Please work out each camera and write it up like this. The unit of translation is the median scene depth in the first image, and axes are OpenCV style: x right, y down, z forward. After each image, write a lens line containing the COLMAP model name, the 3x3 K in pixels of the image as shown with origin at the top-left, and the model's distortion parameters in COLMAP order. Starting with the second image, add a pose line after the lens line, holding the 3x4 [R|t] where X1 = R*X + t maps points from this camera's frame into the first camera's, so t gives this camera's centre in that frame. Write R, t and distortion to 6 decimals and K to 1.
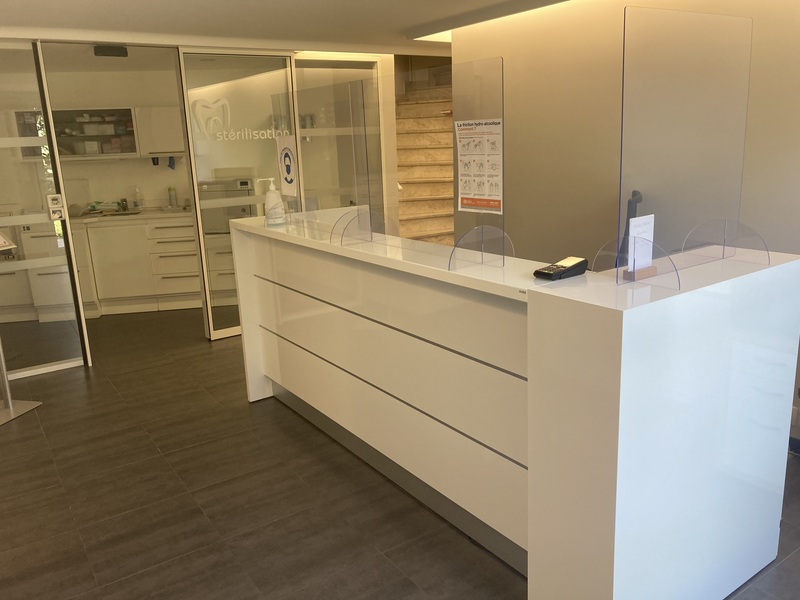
lens RADIAL K [[658.5, 0, 402.7], [0, 658.5, 295.8], [0, 0, 1]] dist [0.056087, -0.062308]
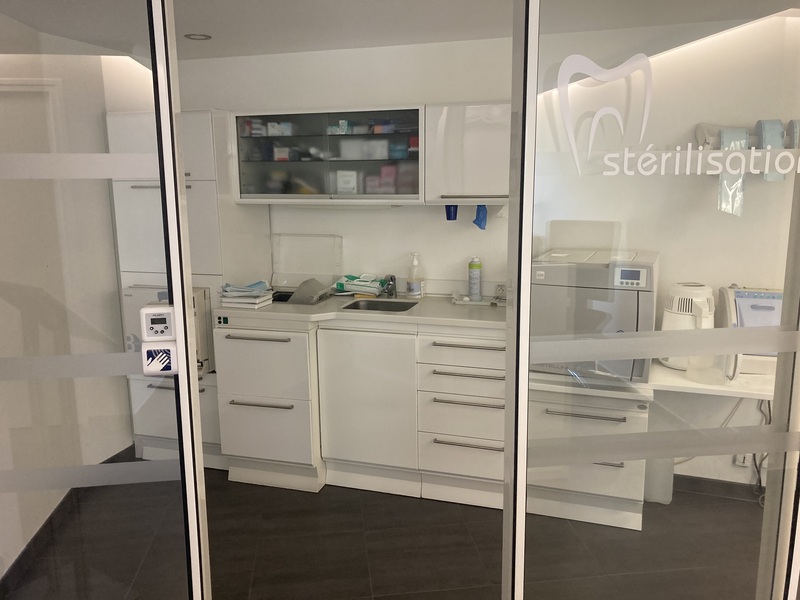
lens RADIAL K [[658.5, 0, 402.7], [0, 658.5, 295.8], [0, 0, 1]] dist [0.056087, -0.062308]
pose [[0.892740, 0.113219, -0.436115, -0.180004], [-0.134970, 0.990665, -0.019103, -0.126196], [0.429882, 0.075916, 0.899688, 0.539882]]
